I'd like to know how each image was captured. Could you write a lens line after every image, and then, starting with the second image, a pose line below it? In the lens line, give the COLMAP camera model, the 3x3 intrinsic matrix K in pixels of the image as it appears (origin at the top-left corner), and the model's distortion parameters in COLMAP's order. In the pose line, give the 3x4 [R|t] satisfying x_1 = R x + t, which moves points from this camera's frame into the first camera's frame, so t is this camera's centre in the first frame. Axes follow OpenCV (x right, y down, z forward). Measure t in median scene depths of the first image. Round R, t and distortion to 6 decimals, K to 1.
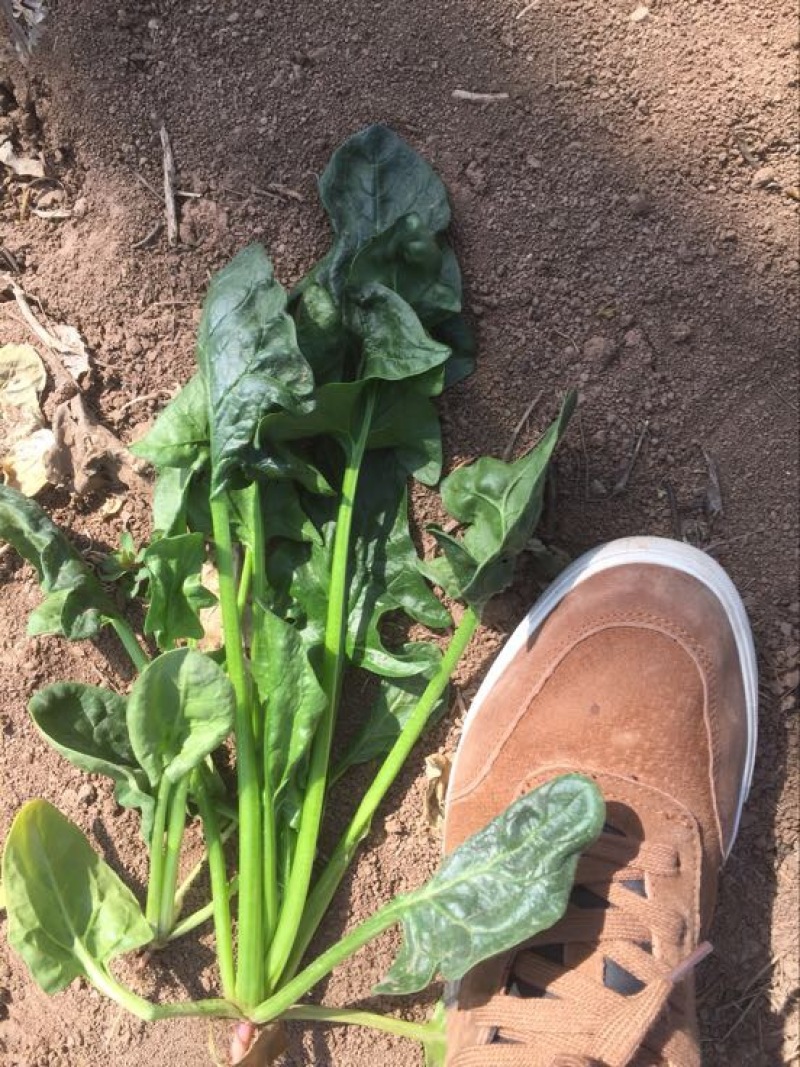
lens RADIAL K [[945.6, 0, 402.5], [0, 945.6, 536.6], [0, 0, 1]] dist [0.094399, -0.127144]
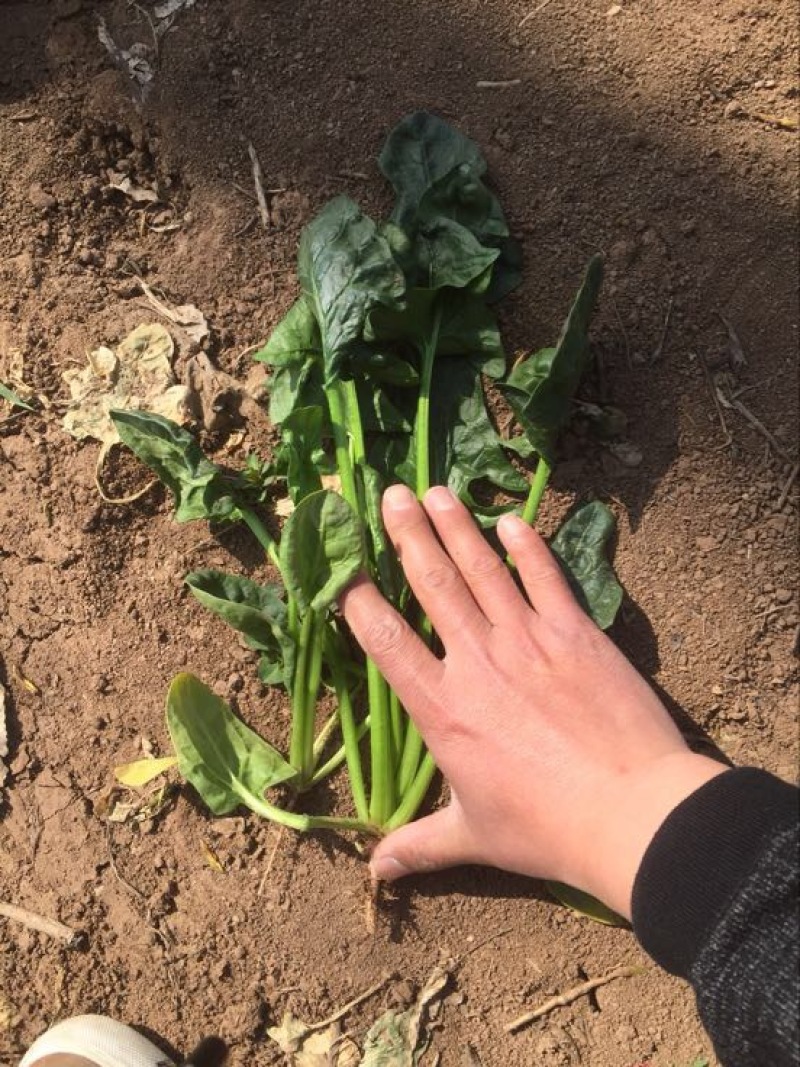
lens RADIAL K [[945.6, 0, 397.7], [0, 945.6, 528.8], [0, 0, 1]] dist [0.094399, -0.127144]
pose [[0.992905, -0.116299, -0.024791, -0.088363], [0.110651, 0.979974, -0.165553, 0.313429], [0.043549, 0.161635, 0.985889, -0.161749]]
